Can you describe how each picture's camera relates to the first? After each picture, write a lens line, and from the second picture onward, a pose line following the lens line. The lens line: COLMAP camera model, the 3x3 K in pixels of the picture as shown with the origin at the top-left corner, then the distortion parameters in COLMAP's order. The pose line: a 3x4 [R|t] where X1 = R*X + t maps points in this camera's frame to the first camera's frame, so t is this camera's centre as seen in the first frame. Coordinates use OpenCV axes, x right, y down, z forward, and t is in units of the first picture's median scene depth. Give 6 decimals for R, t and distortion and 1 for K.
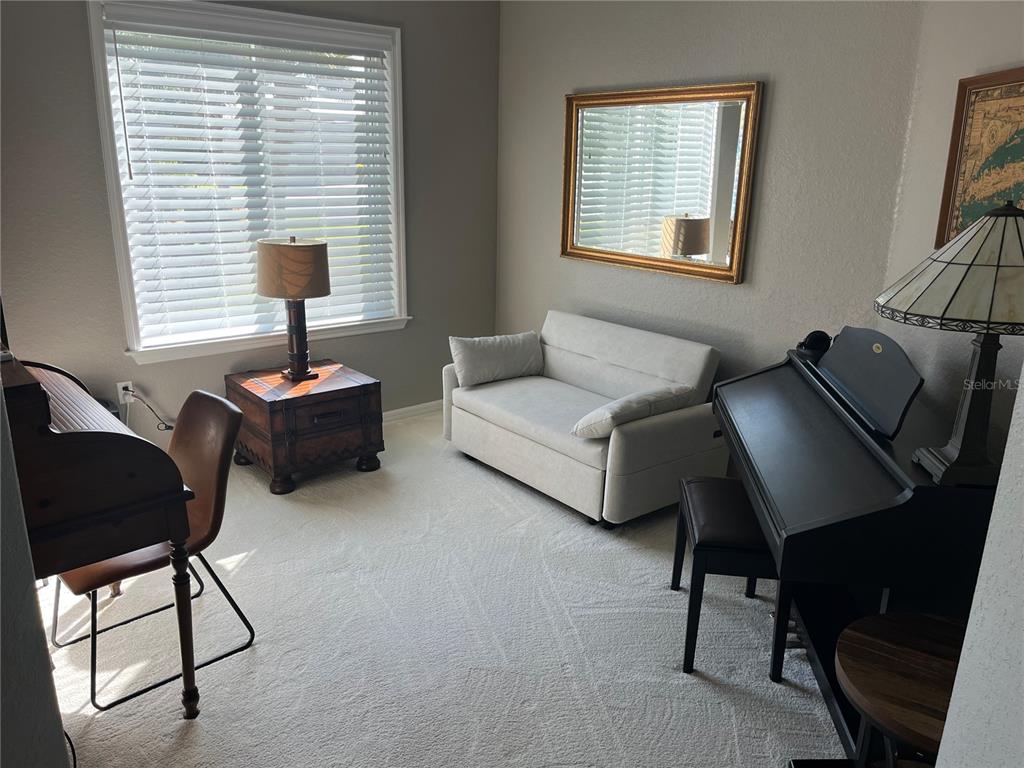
lens RADIAL K [[770.6, 0, 491.5], [0, 770.6, 384.0], [0, 0, 1]] dist [0.073291, -0.091793]
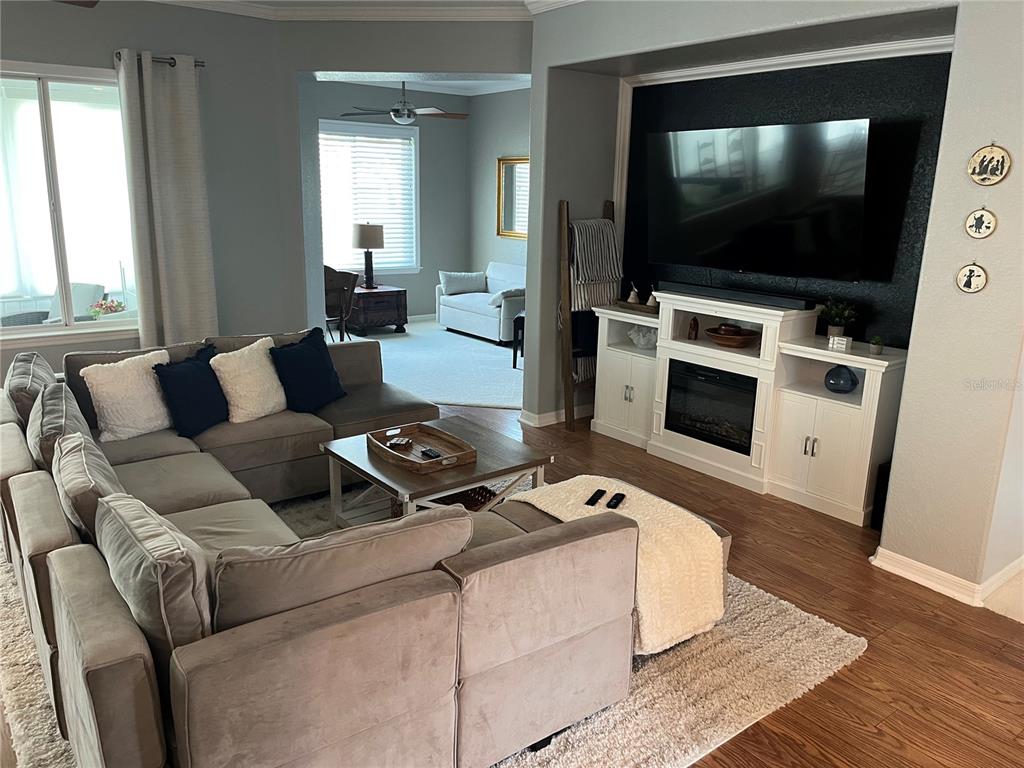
lens RADIAL K [[778.6, 0, 512.0], [0, 778.6, 384.0], [0, 0, 1]] dist [0.067660, -0.083124]
pose [[0.999908, 0.011109, -0.007791, 0.168899], [-0.011467, 0.998804, -0.047525, 0.355629], [0.007254, 0.047610, 0.998840, -1.144151]]
